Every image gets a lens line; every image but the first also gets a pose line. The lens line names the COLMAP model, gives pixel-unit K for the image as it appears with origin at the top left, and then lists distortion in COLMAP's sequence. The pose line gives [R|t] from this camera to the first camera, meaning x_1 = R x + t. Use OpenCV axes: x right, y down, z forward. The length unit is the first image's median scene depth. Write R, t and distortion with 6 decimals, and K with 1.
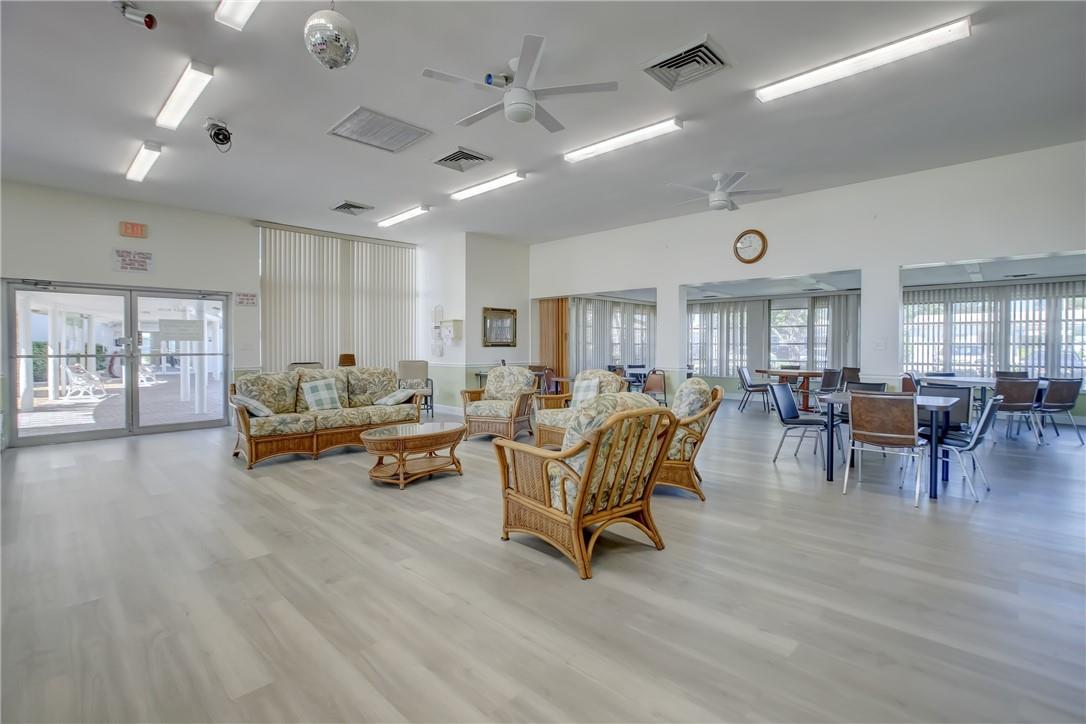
lens RADIAL K [[500.6, 0, 549.7], [0, 500.6, 355.1], [0, 0, 1]] dist [-0.030740, 0.011214]
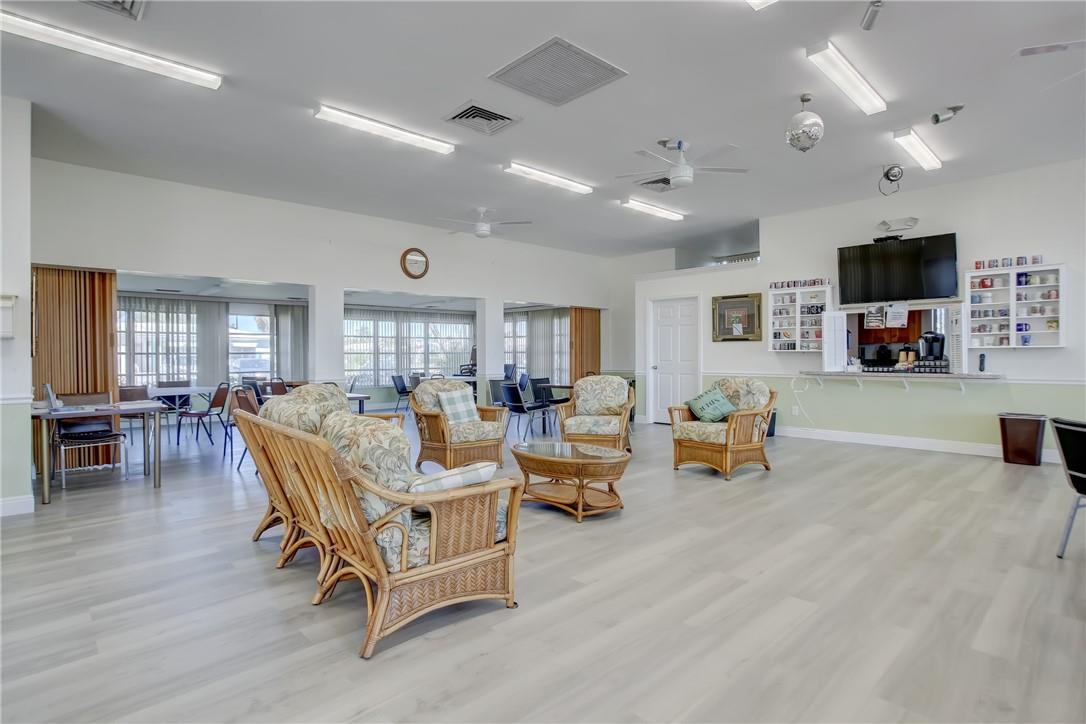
lens RADIAL K [[516.1, 0, 543.0], [0, 516.1, 362.0], [0, 0, 1]] dist [-0.000285, -0.000055]
pose [[0.080974, -0.016185, 0.996585, -0.477566], [0.023720, 0.999616, 0.014307, -0.006276], [-0.996434, 0.022480, 0.081327, 0.402900]]
